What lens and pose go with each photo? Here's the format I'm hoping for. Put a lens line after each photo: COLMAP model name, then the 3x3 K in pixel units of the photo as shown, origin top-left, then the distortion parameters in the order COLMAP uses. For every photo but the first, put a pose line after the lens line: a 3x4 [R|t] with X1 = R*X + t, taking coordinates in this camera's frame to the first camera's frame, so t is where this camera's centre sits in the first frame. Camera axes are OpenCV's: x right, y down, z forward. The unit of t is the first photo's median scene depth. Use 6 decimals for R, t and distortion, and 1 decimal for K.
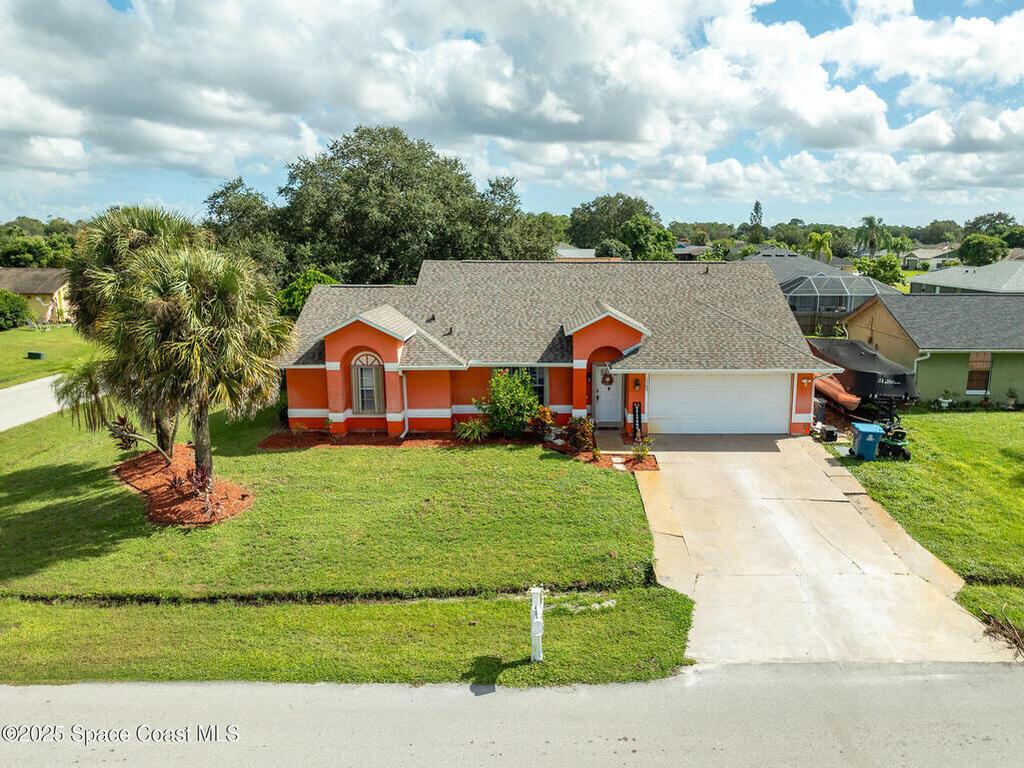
lens RADIAL K [[762.9, 0, 552.2], [0, 762.9, 405.3], [0, 0, 1]] dist [-0.003142, 0.010700]
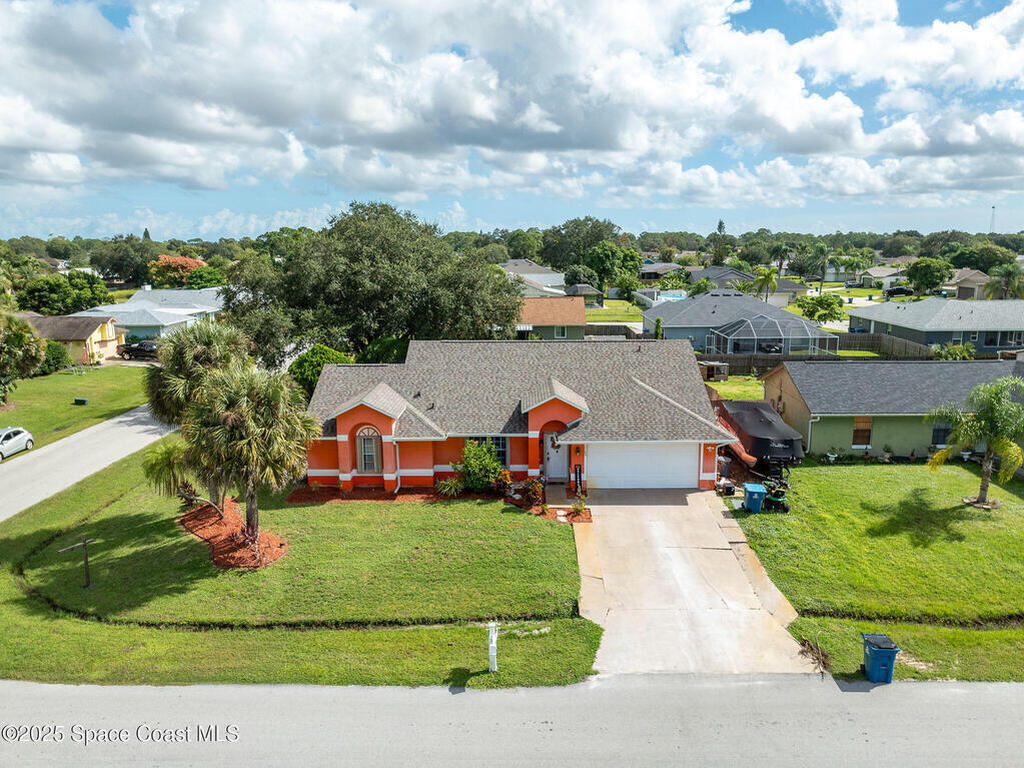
lens RADIAL K [[762.9, 0, 505.5], [0, 762.9, 380.0], [0, 0, 1]] dist [-0.003142, 0.010700]
pose [[0.999352, -0.009500, -0.034728, 0.034794], [0.008375, 0.999440, -0.032411, -0.105057], [0.035016, 0.032099, 0.998871, -0.287698]]
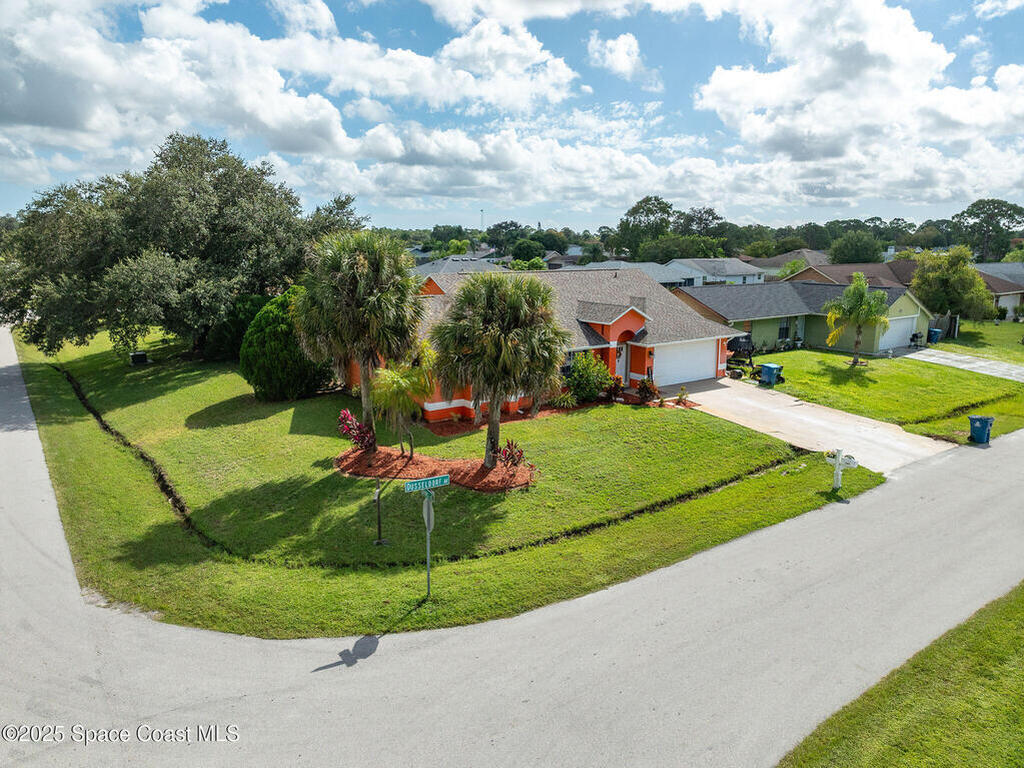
lens RADIAL K [[762.9, 0, 516.9], [0, 762.9, 391.5], [0, 0, 1]] dist [-0.003142, 0.010700]
pose [[0.795384, -0.119289, 0.594251, -0.963293], [0.128428, 0.991348, 0.027106, -0.029219], [-0.592344, 0.054759, 0.803822, -0.027159]]
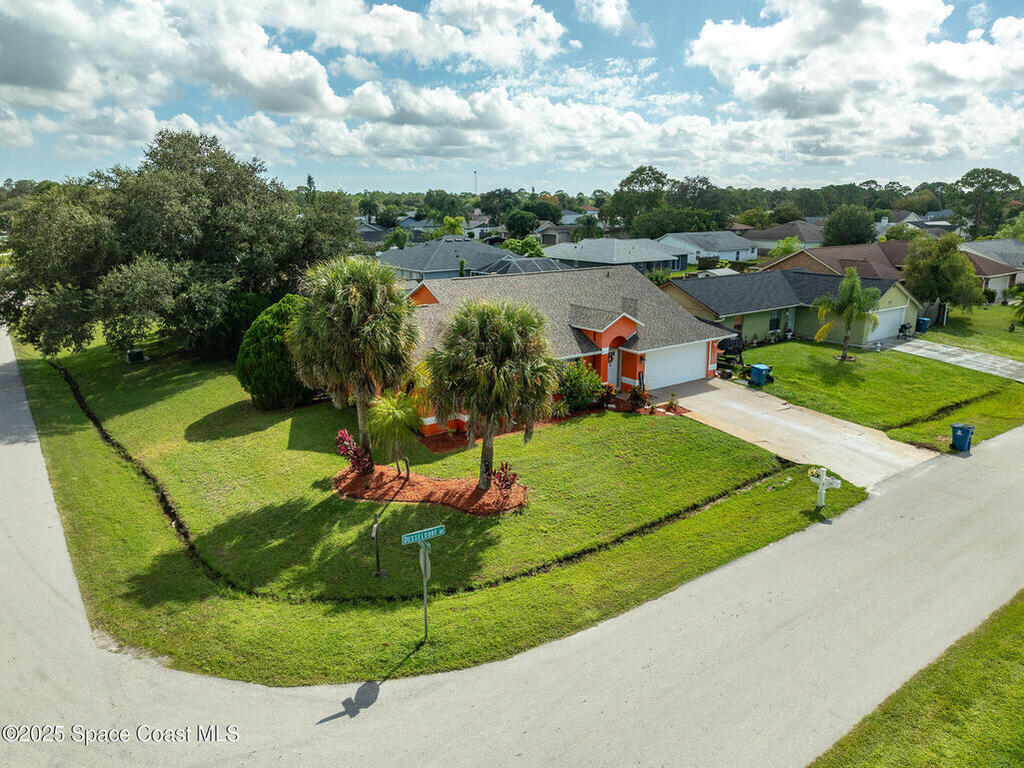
lens RADIAL K [[762.9, 0, 516.4], [0, 762.9, 386.2], [0, 0, 1]] dist [-0.003142, 0.010700]
pose [[0.790381, -0.153954, 0.592955, -0.963350], [0.135928, 0.987853, 0.075299, -0.120244], [-0.597345, 0.021084, 0.801707, -0.051504]]
